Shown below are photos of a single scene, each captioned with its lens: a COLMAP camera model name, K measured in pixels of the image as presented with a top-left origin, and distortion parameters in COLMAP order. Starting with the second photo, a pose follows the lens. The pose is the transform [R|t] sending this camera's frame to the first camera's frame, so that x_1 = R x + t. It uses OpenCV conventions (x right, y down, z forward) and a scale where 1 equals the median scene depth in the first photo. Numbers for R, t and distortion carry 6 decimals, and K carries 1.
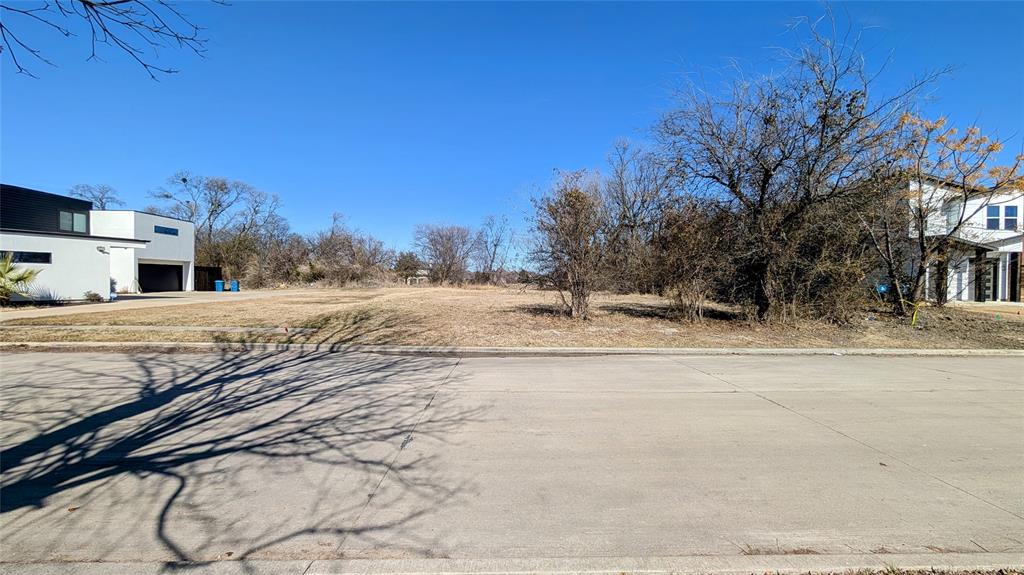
lens RADIAL K [[376.9, 0, 510.9], [0, 376.9, 286.2], [0, 0, 1]] dist [-0.001959, -0.000484]
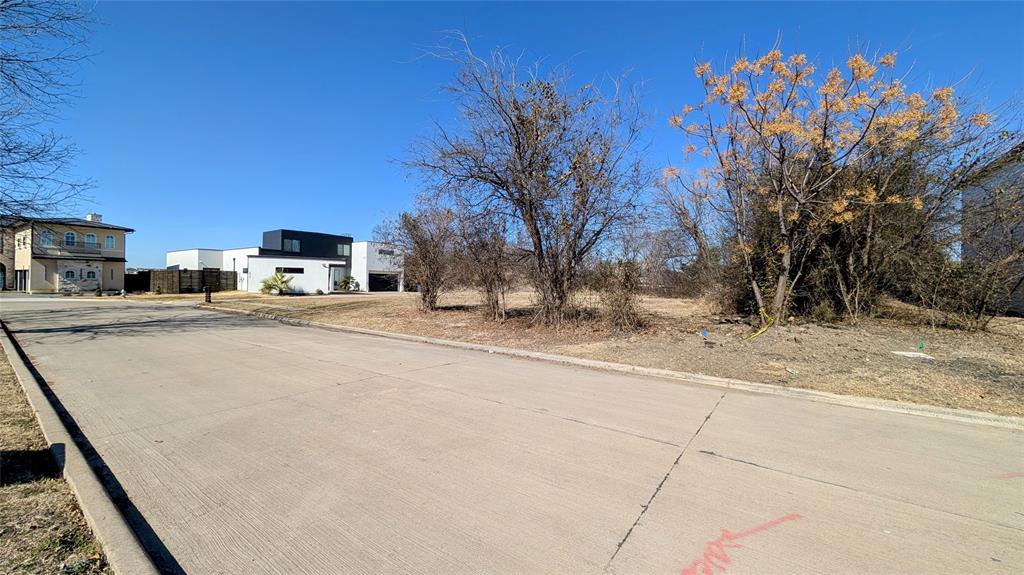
lens RADIAL K [[376.9, 0, 511.8], [0, 376.9, 291.3], [0, 0, 1]] dist [-0.001959, -0.000484]
pose [[0.804770, 0.017870, -0.593317, 0.756974], [-0.023275, 0.999728, -0.001459, 0.006958], [0.593130, 0.014983, 0.804967, 0.091381]]
